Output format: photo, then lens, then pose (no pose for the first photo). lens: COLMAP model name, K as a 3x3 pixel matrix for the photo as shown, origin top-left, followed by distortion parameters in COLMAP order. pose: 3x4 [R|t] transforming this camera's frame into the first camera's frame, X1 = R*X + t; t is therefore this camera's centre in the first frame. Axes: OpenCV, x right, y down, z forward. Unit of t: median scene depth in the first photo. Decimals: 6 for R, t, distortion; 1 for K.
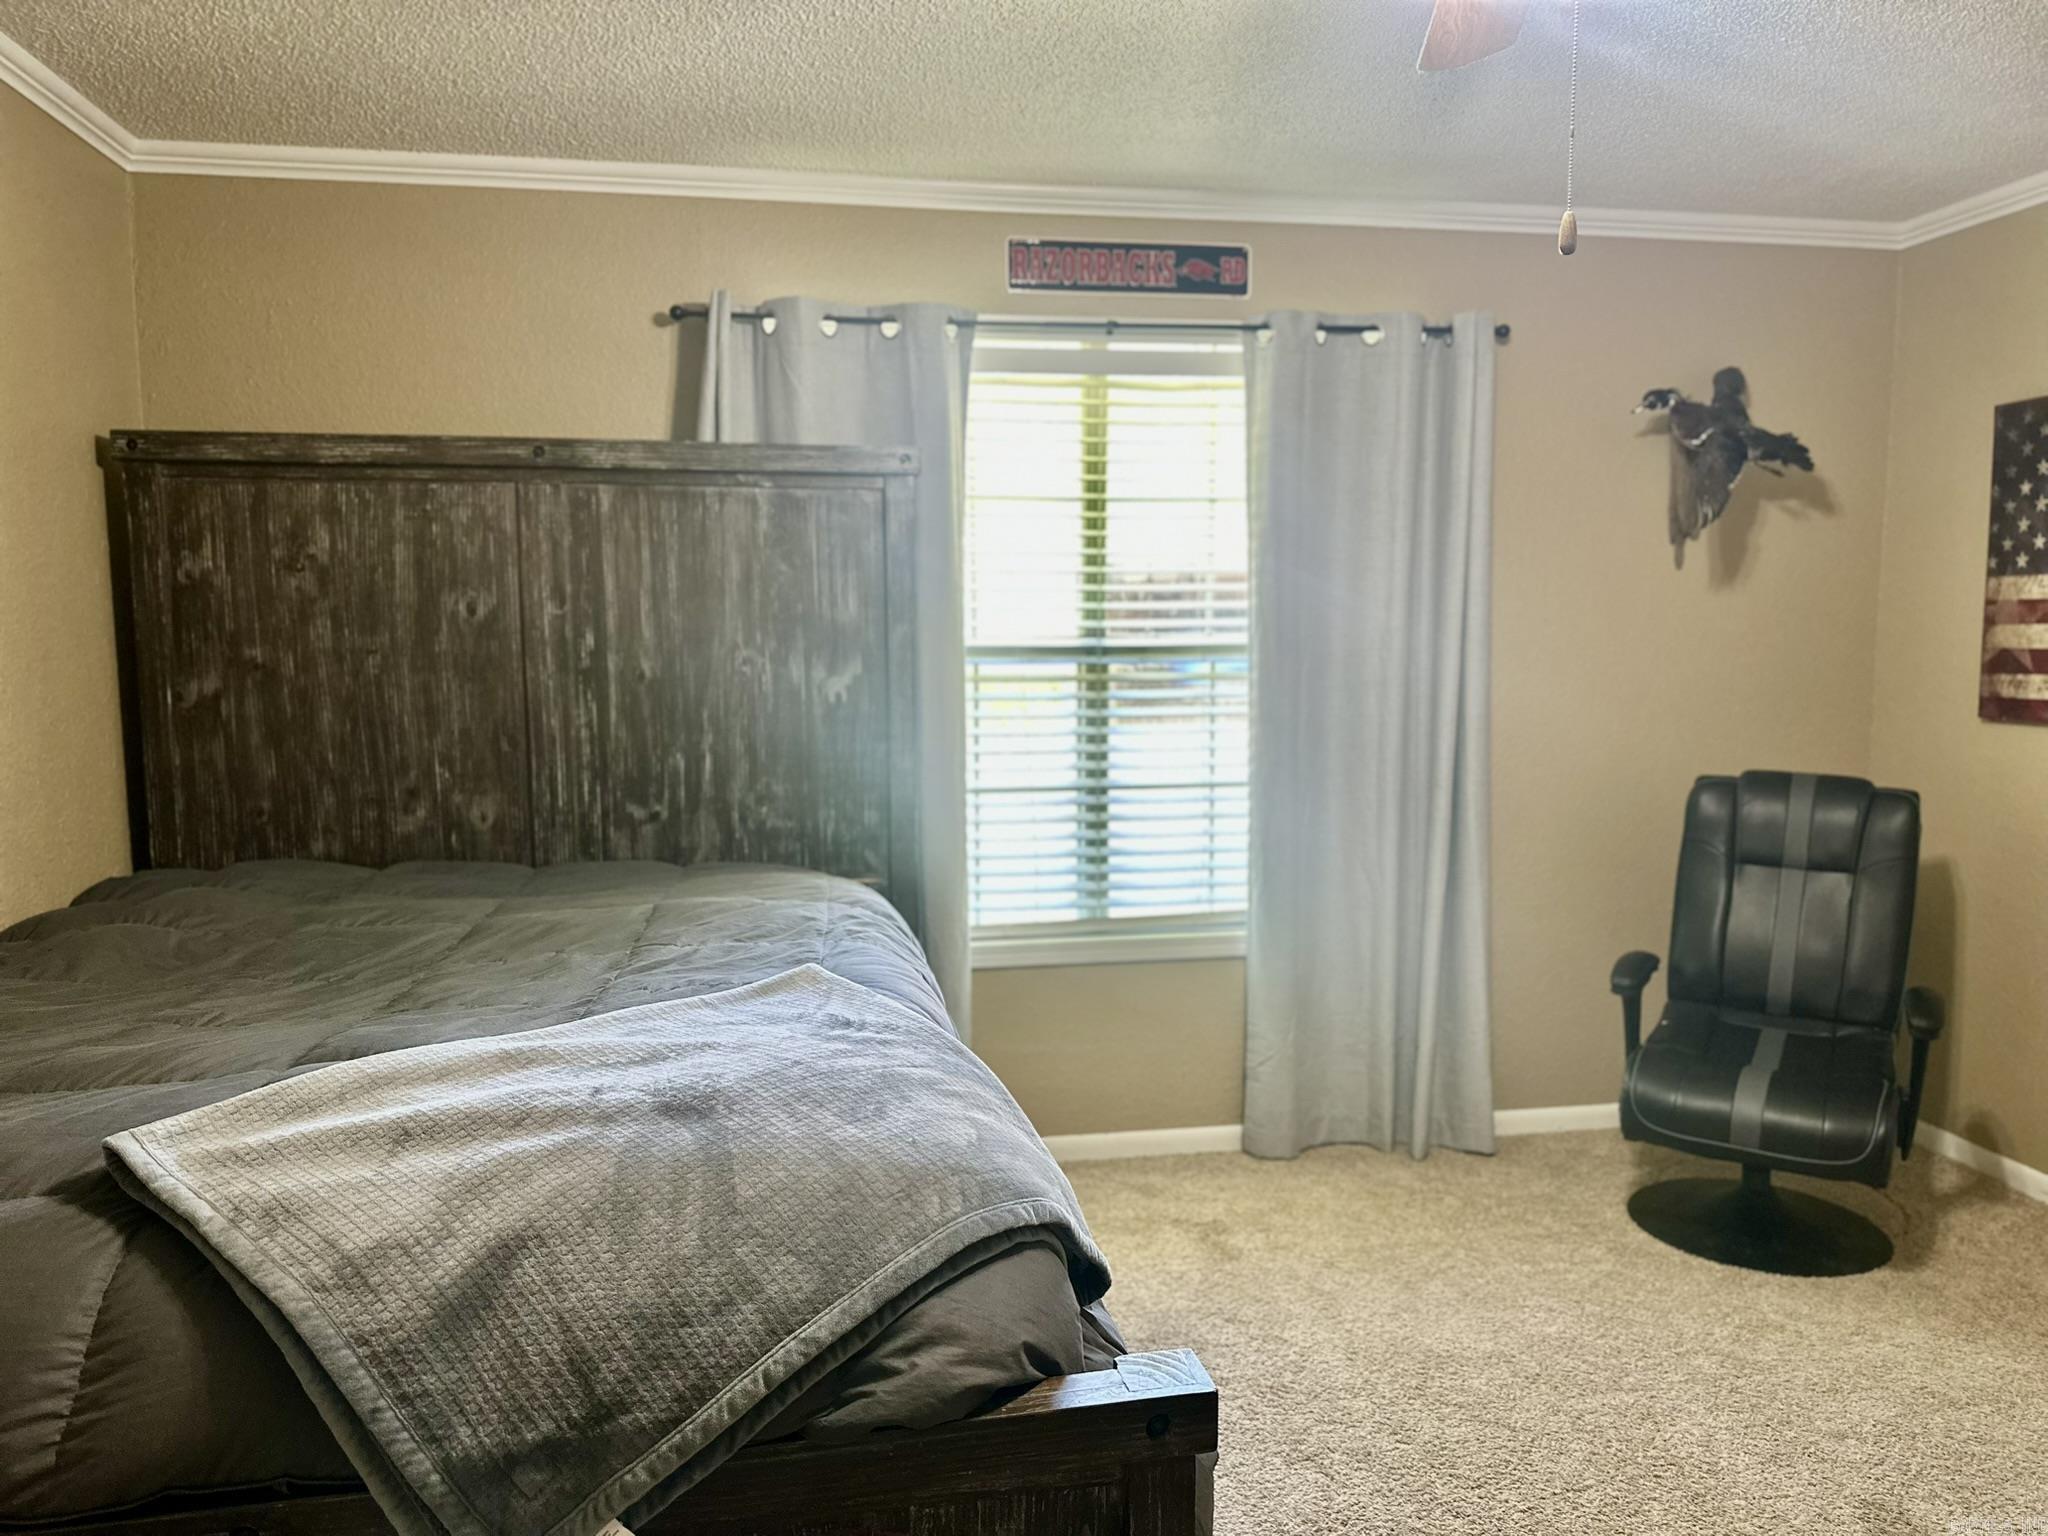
lens RADIAL K [[1435.7, 0, 1028.7], [0, 1435.7, 797.9], [0, 0, 1]] dist [0.091676, -0.117690]
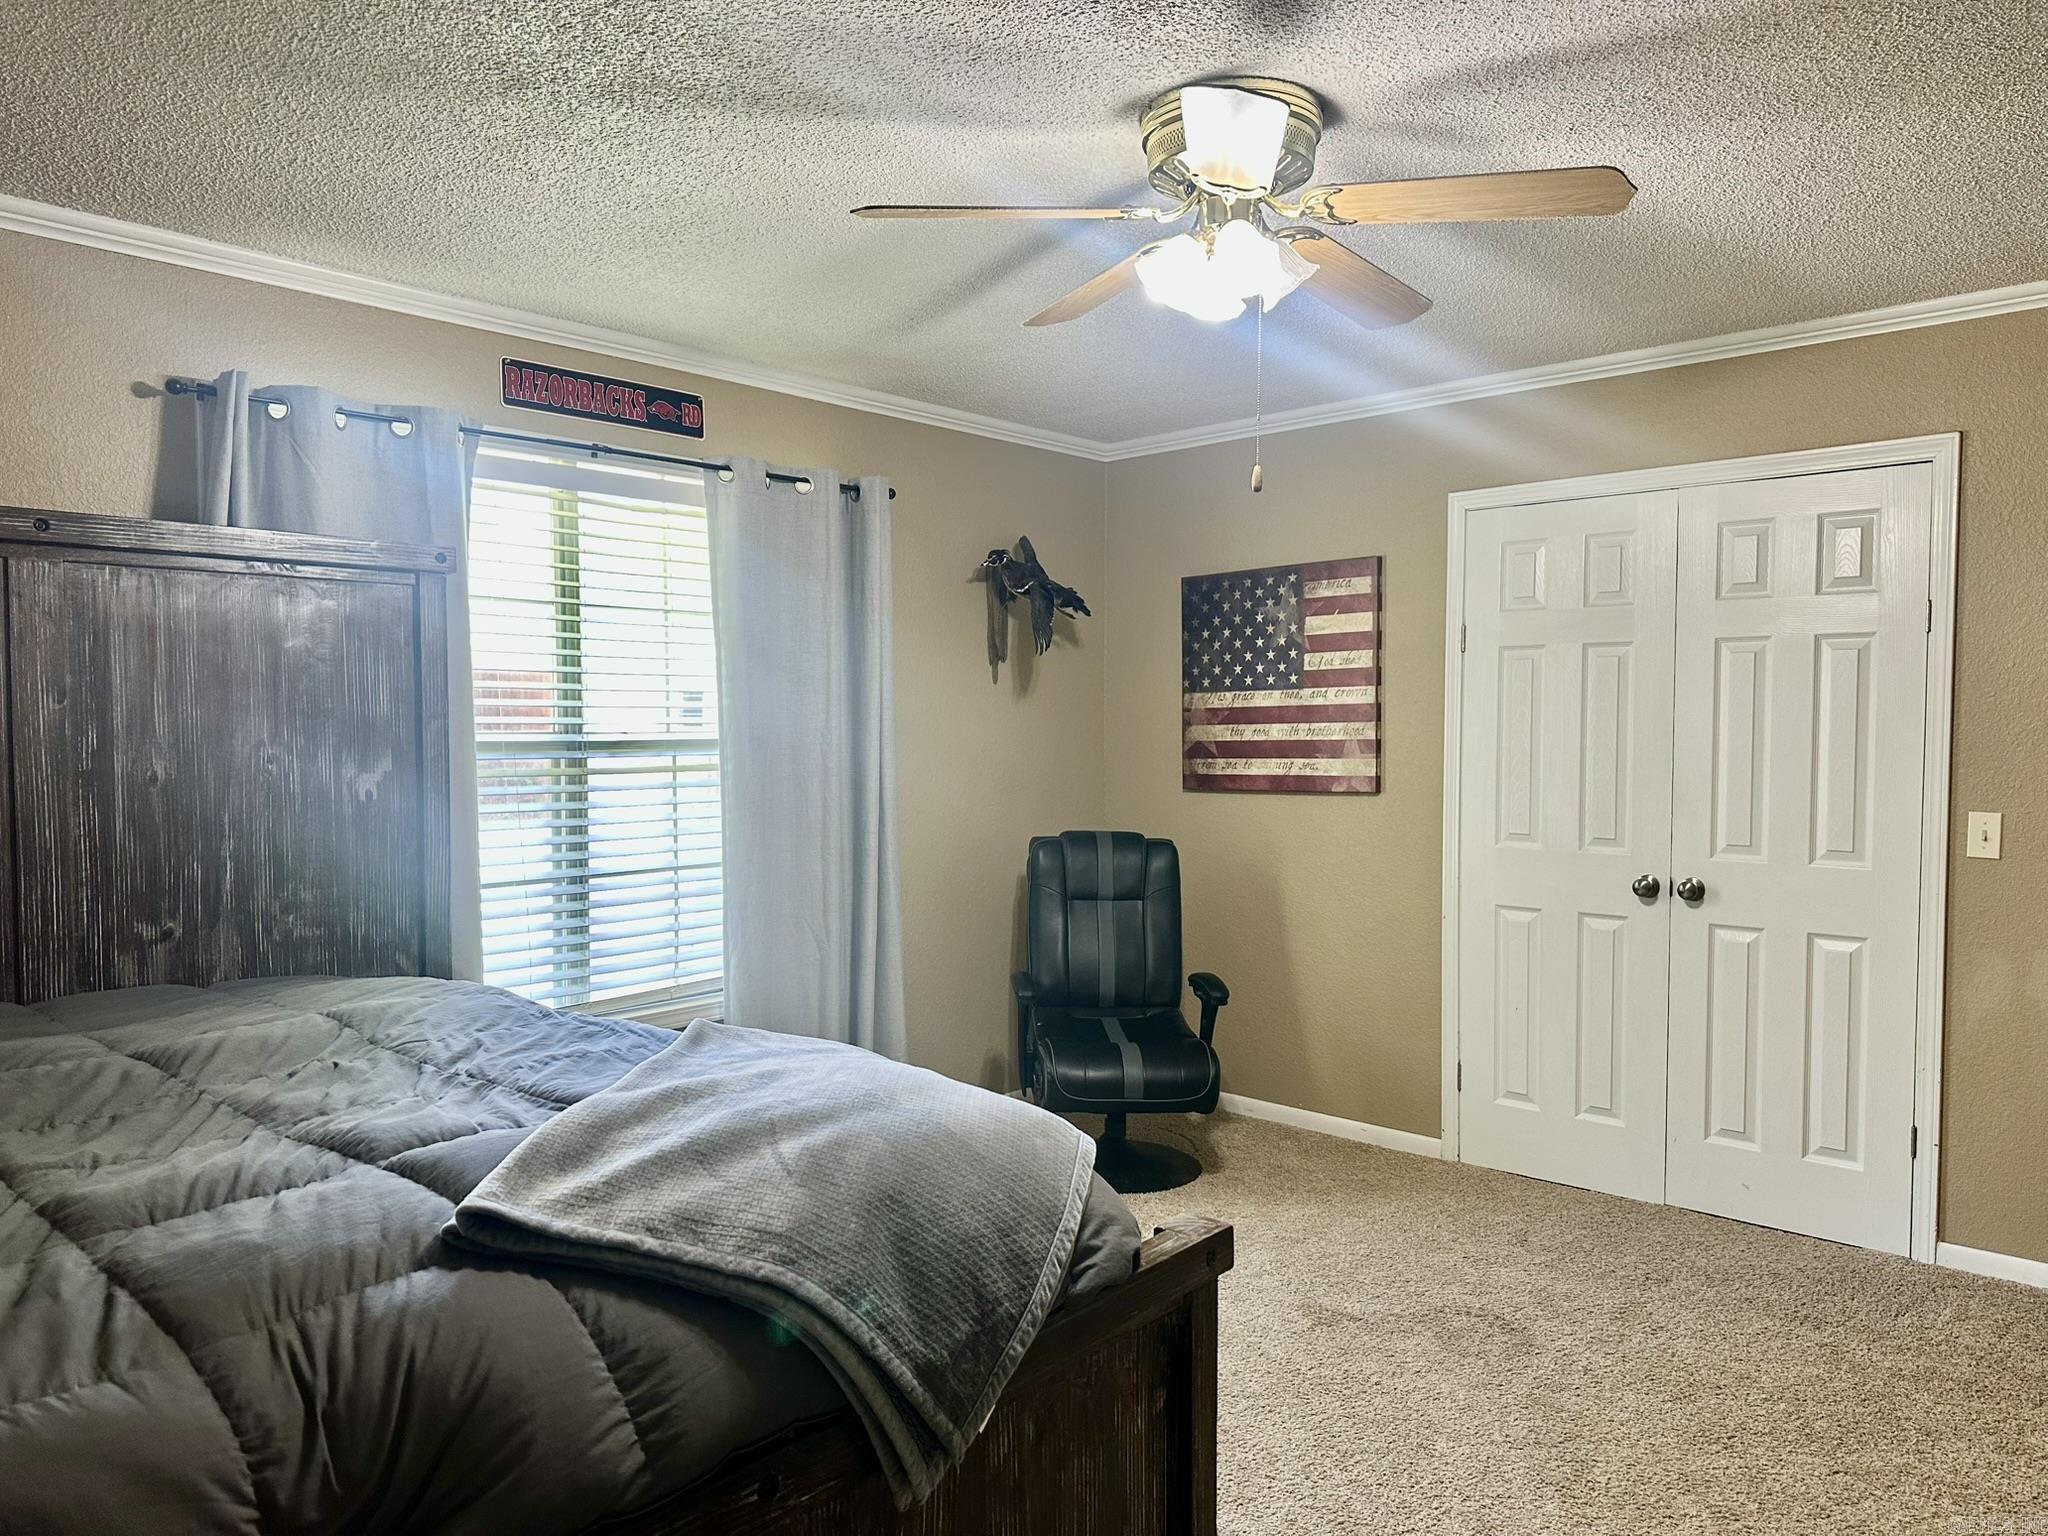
lens RADIAL K [[1435.7, 0, 1036.9], [0, 1435.7, 780.7], [0, 0, 1]] dist [0.091676, -0.117690]
pose [[0.789114, -0.022369, 0.613839, -0.363273], [0.071666, 0.995864, -0.055839, 0.006598], [-0.610052, 0.088055, 0.787454, -0.040442]]
